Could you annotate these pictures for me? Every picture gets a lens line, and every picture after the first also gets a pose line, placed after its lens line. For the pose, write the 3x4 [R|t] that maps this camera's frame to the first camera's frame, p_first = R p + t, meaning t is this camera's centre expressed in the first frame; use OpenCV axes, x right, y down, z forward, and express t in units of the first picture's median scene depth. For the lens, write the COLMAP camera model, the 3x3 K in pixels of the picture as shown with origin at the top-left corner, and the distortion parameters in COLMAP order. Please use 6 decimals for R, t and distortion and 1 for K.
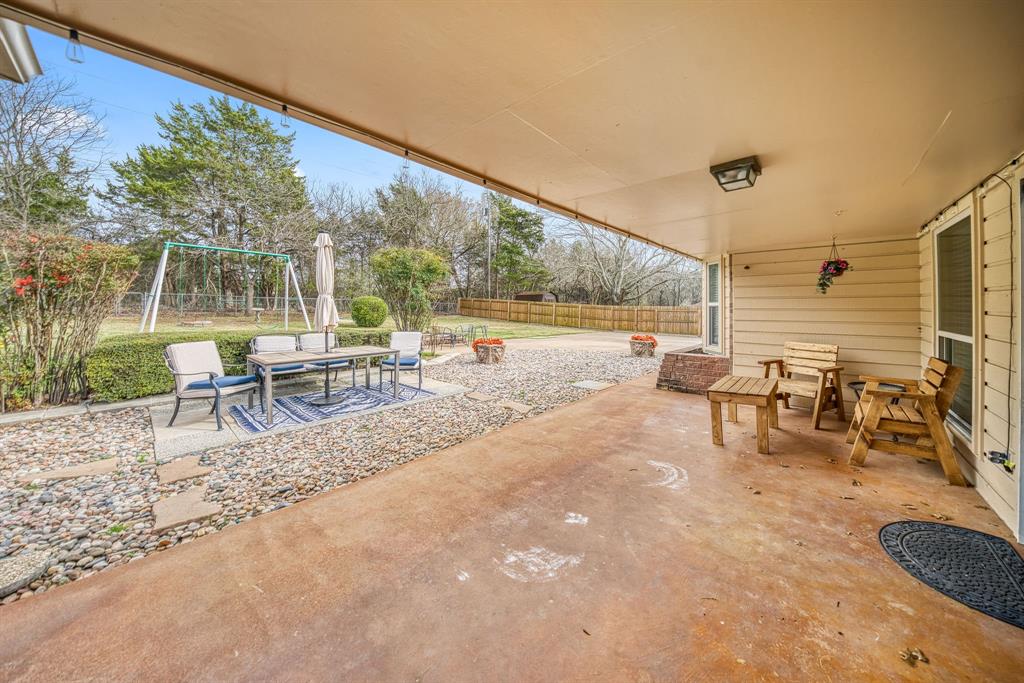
lens RADIAL K [[353.1, 0, 521.6], [0, 353.1, 303.0], [0, 0, 1]] dist [-0.012152, -0.000298]
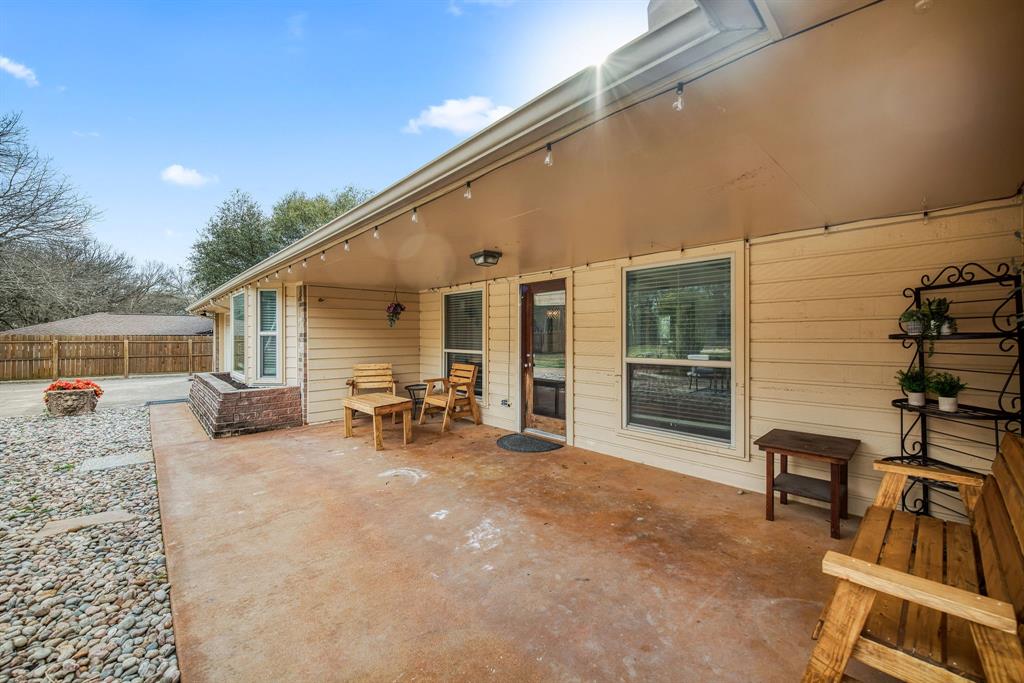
lens RADIAL K [[397.8, 0, 512.2], [0, 397.8, 337.5], [0, 0, 1]] dist [-0.001798, -0.000362]
pose [[0.122367, -0.009918, 0.992435, -0.771744], [-0.008576, 0.999902, 0.011050, -0.005484], [-0.992448, -0.009863, 0.122270, 0.397288]]
